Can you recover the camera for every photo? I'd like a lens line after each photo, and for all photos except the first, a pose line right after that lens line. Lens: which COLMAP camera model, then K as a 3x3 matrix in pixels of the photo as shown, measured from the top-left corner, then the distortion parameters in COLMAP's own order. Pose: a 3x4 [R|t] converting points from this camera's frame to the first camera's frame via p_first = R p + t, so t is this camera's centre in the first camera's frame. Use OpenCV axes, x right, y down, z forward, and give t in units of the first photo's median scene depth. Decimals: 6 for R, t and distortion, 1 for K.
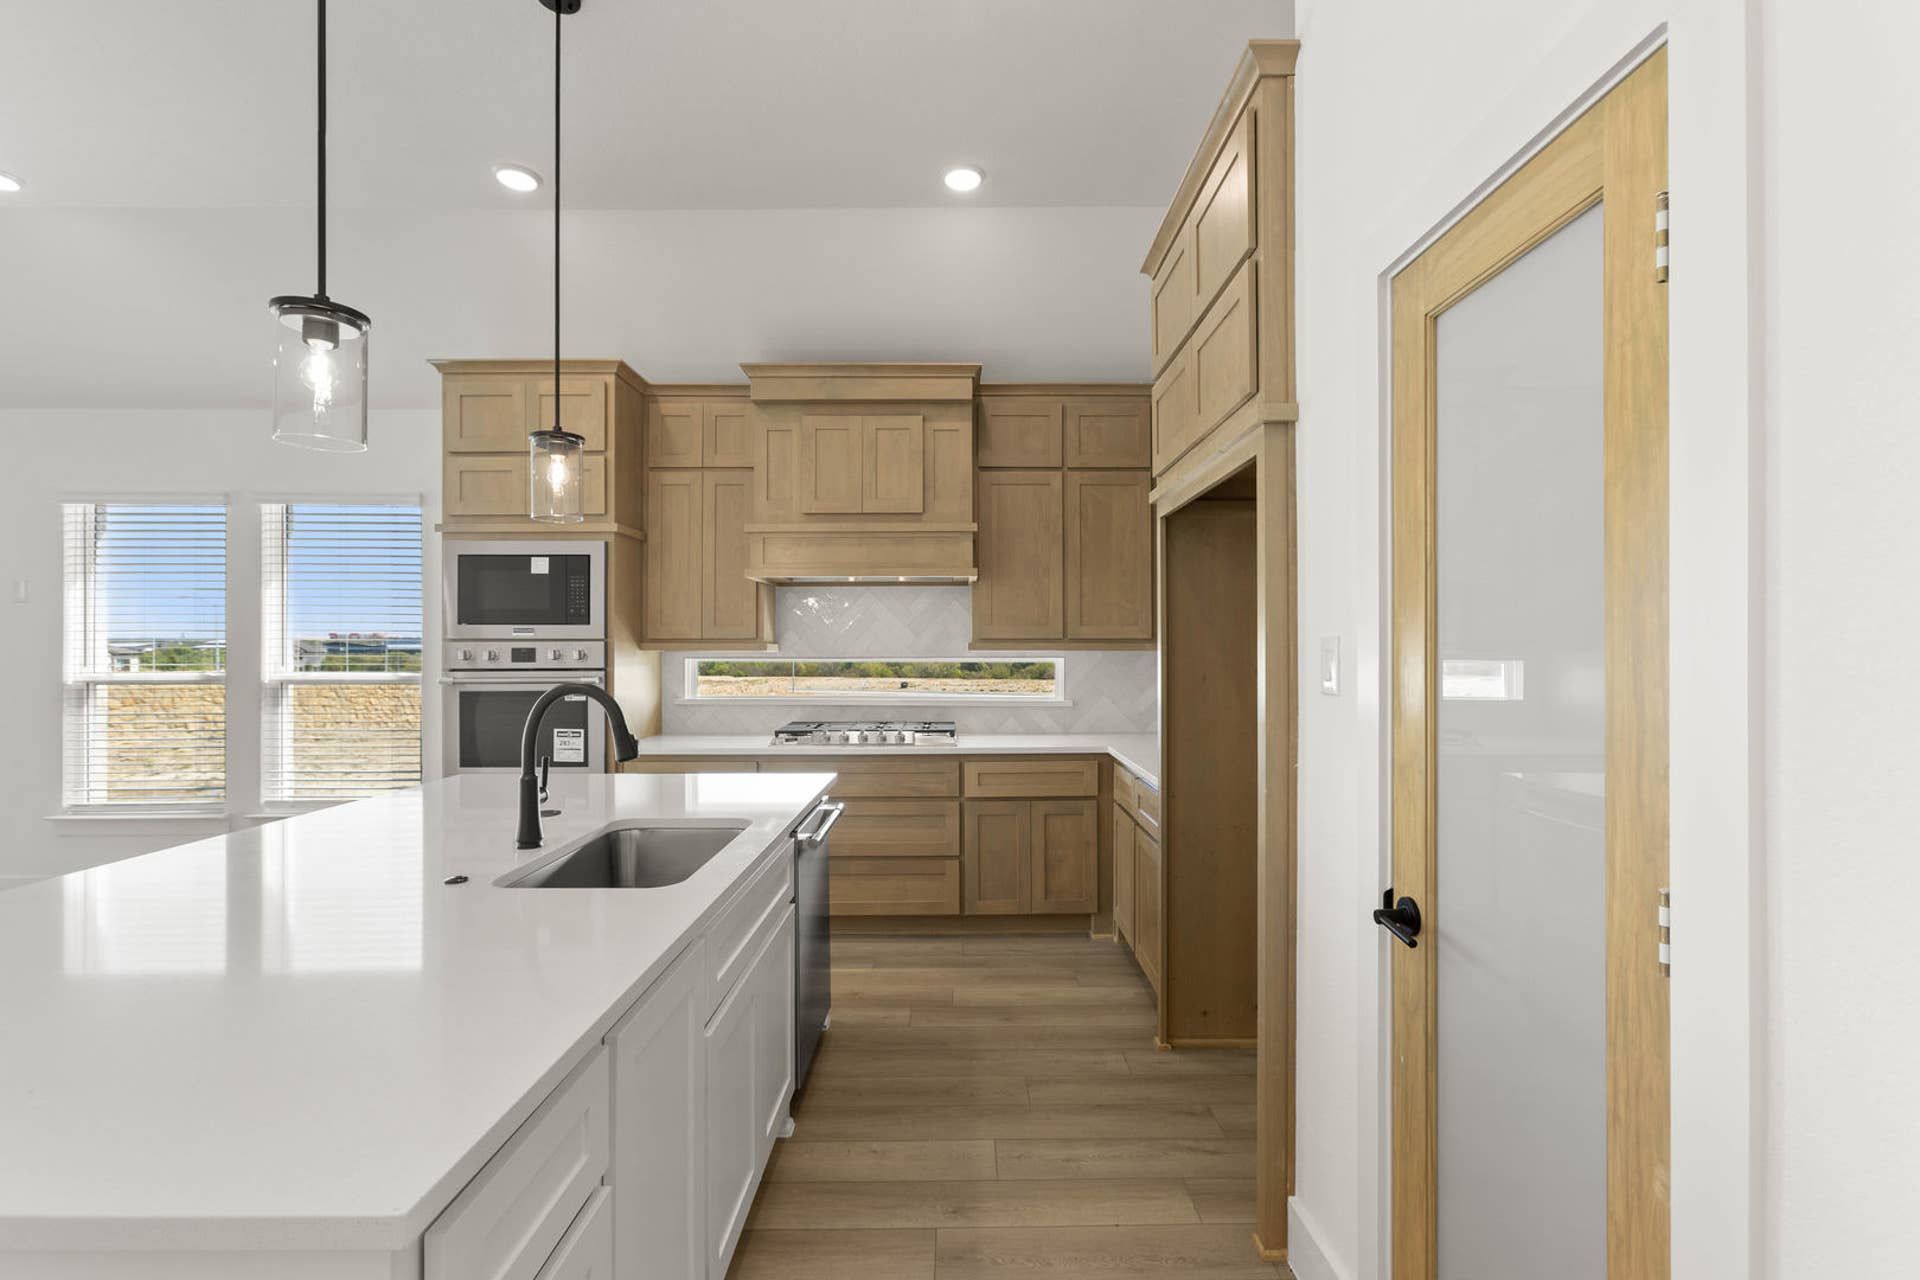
lens RADIAL K [[862.7, 0, 999.1], [0, 862.7, 646.0], [0, 0, 1]] dist [-0.021884, 0.000081]
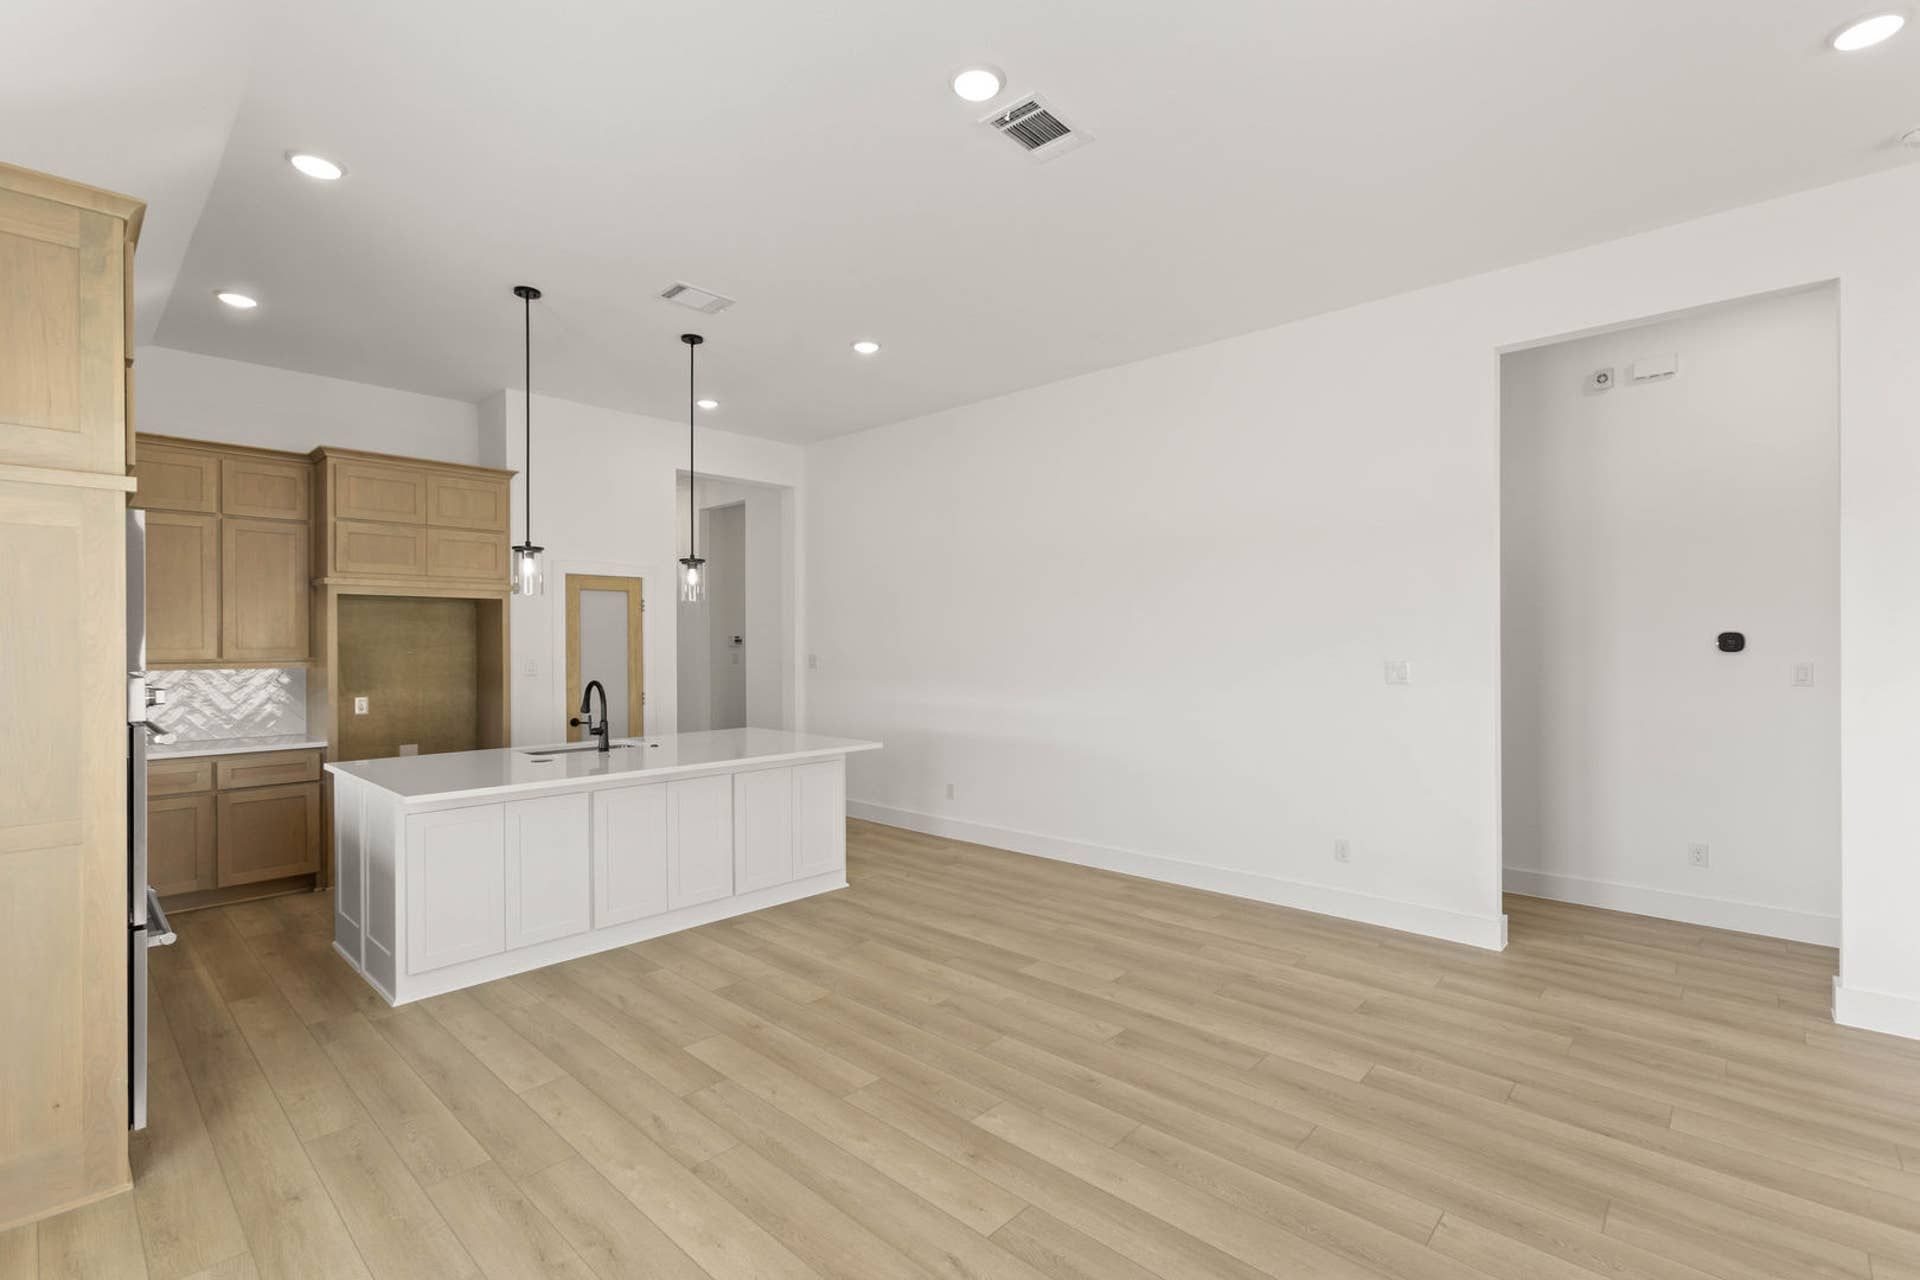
lens RADIAL K [[853.3, 0, 963.3], [0, 853.3, 645.9], [0, 0, 1]] dist [0.002331, 0.000447]
pose [[-0.723061, 0.003858, 0.690774, -1.489778], [0.003760, 0.999992, -0.001650, -0.024133], [-0.690774, 0.001404, -0.723069, 1.039362]]
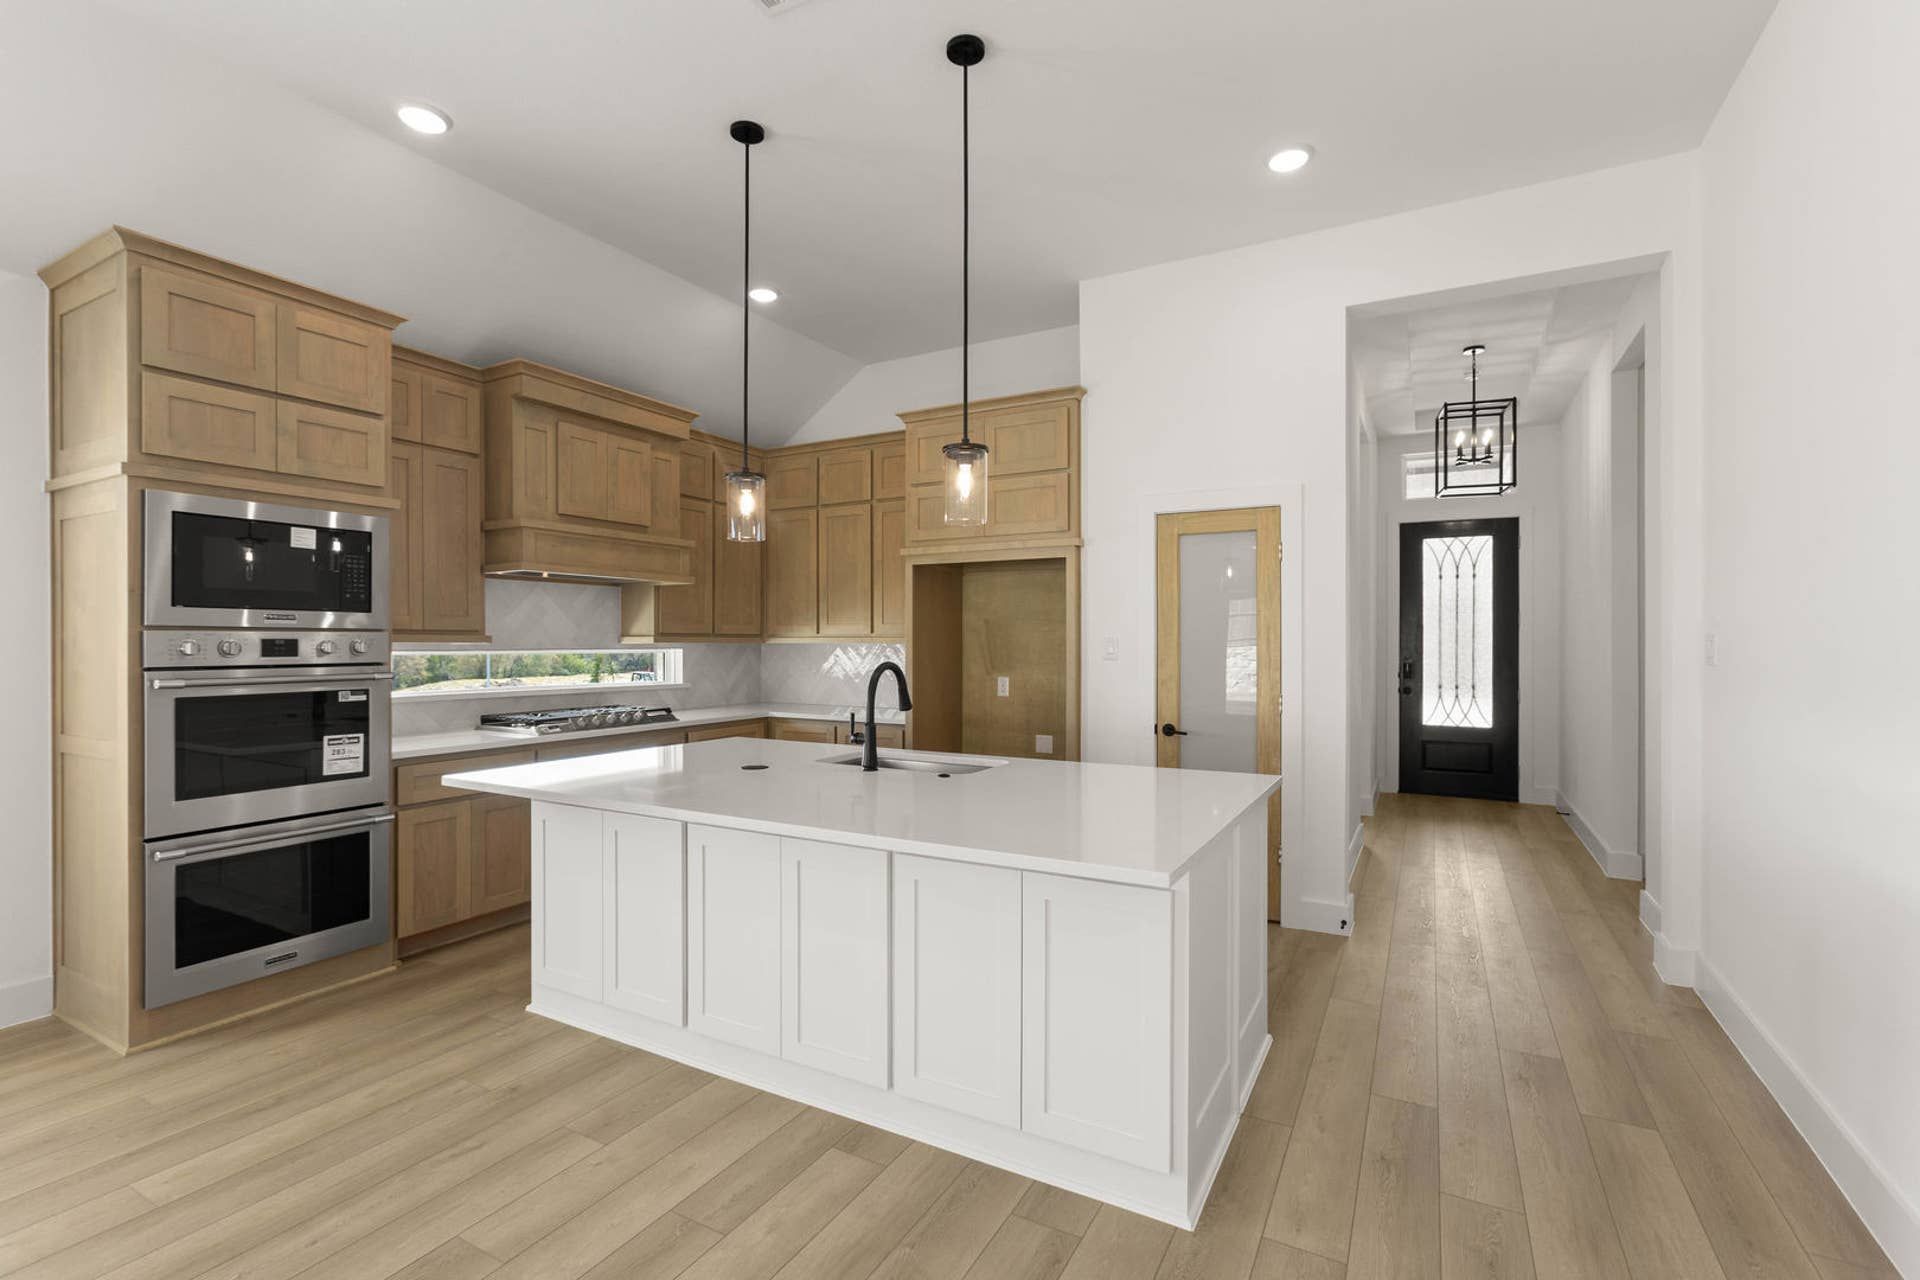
lens RADIAL K [[855.5, 0, 960.0], [0, 855.5, 640.0], [0, 0, 1]] dist [-0.000428, 0.000493]
pose [[0.496498, 0.004094, 0.868028, -0.933098], [-0.003376, 0.999990, -0.002786, 0.003219], [-0.868031, -0.001547, 0.496507, 0.050743]]
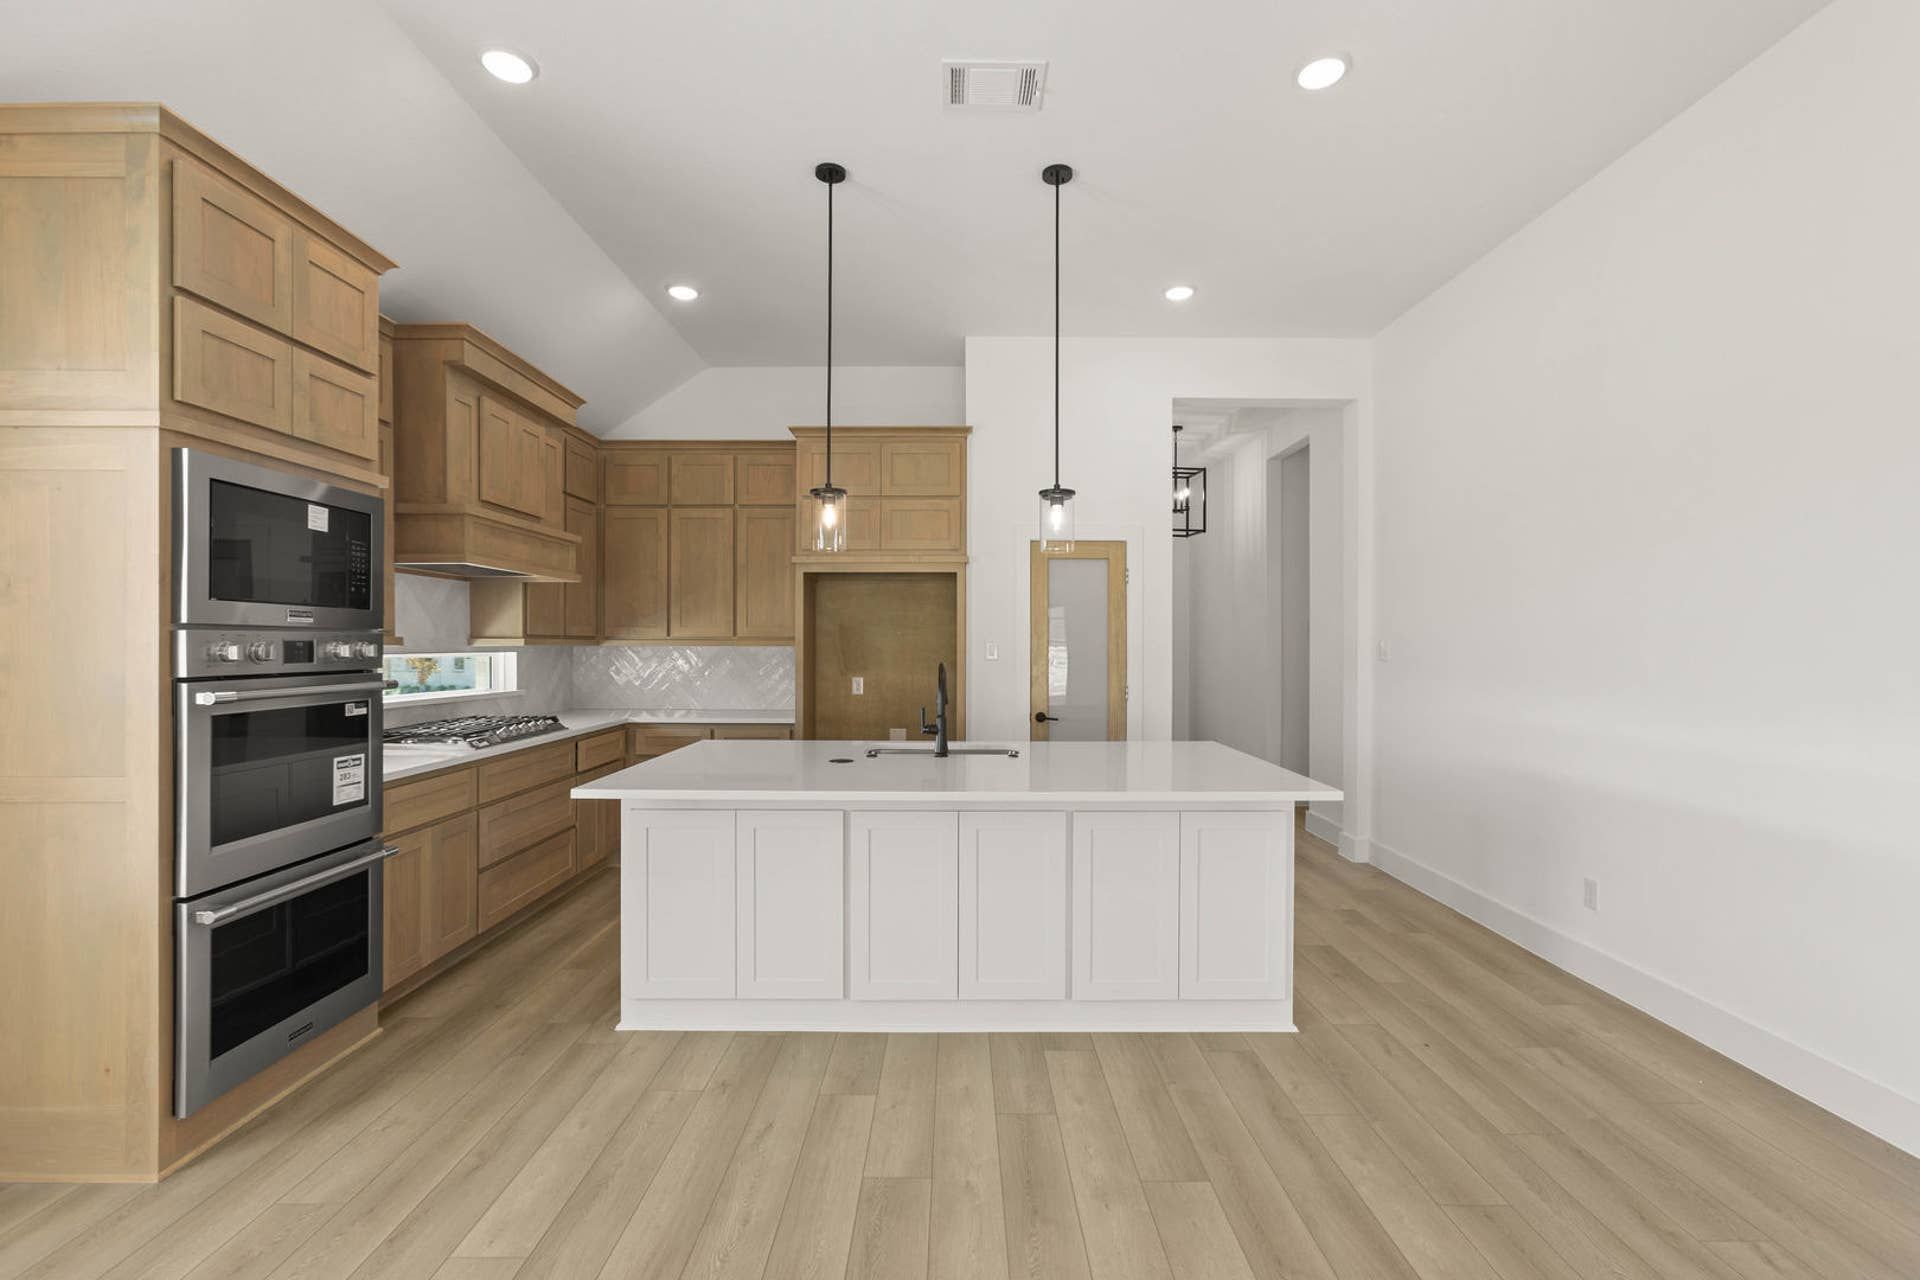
lens RADIAL K [[857.5, 0, 963.1], [0, 857.5, 642.7], [0, 0, 1]] dist [-0.022468, 0.016486]
pose [[0.005545, 0.004073, 0.999976, -1.202090], [-0.005176, 0.999978, -0.004044, 0.003558], [-0.999971, -0.005153, 0.005566, 0.488840]]
